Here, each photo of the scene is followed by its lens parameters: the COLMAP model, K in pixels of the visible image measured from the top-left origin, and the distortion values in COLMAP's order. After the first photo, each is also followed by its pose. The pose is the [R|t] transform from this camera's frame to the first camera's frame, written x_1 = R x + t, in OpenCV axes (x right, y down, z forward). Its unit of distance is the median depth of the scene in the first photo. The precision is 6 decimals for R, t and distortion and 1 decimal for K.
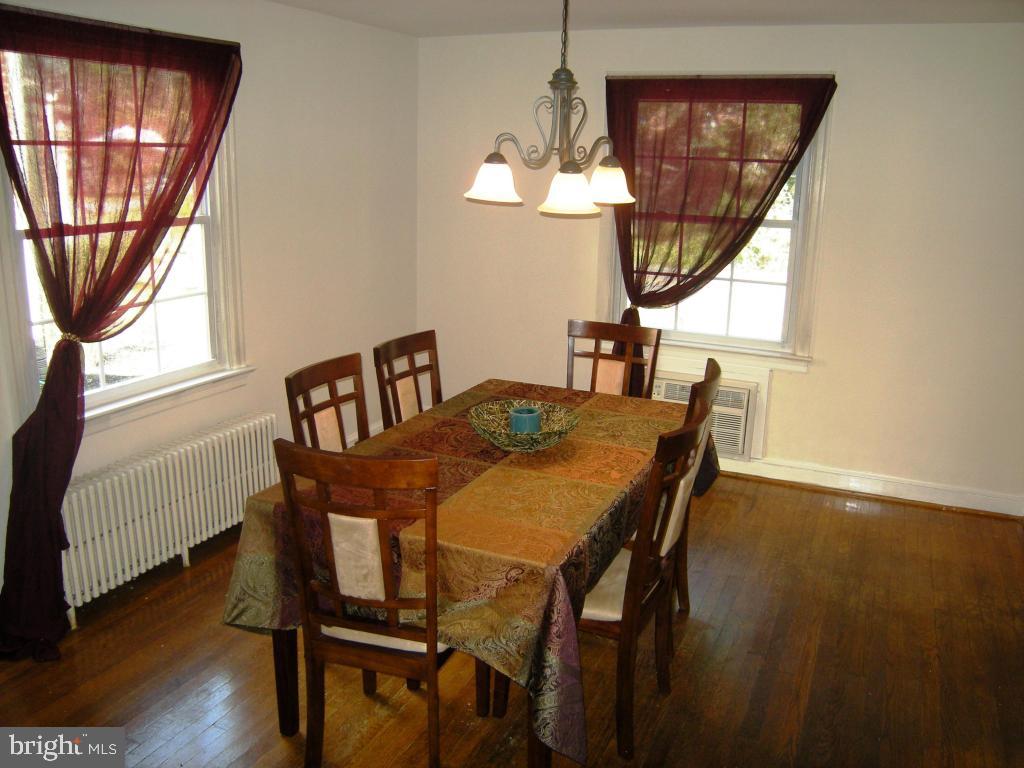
lens RADIAL K [[857.1, 0, 515.5], [0, 857.1, 389.6], [0, 0, 1]] dist [-0.118895, 0.054365]
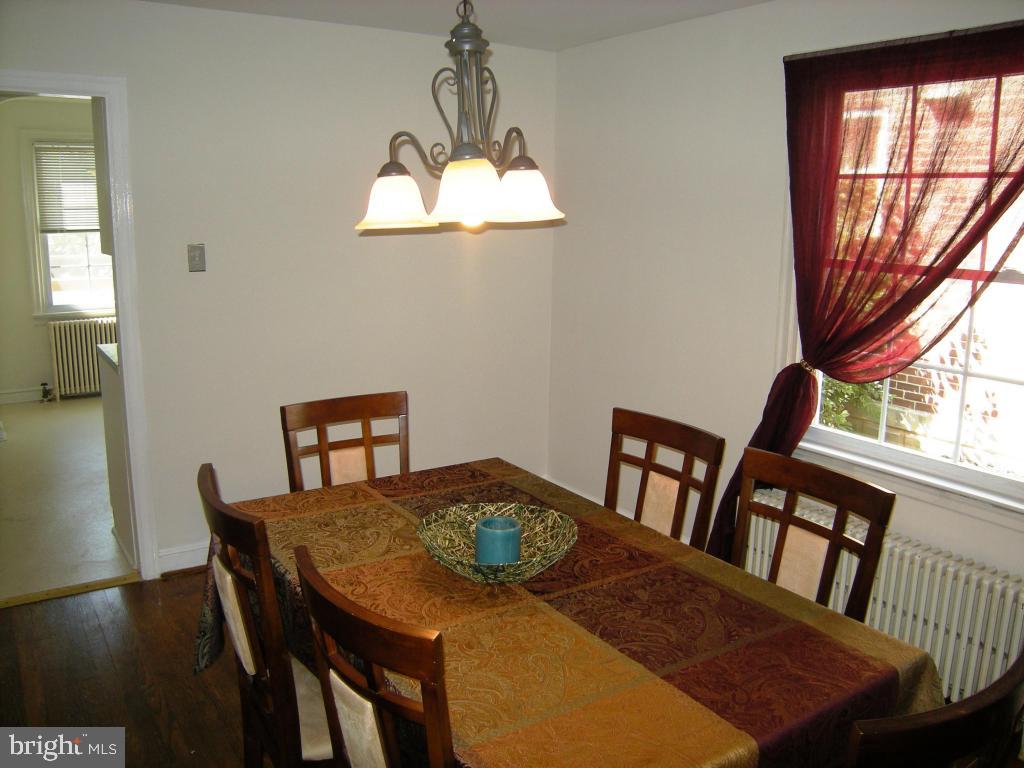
lens RADIAL K [[837.8, 0, 515.5], [0, 837.8, 385.5], [0, 0, 1]] dist [-0.105668, -0.003610]
pose [[-0.535109, 0.139849, -0.833127, 0.597638], [-0.238723, 0.920975, 0.307924, -0.313526], [0.810352, 0.363659, -0.459437, 1.384918]]
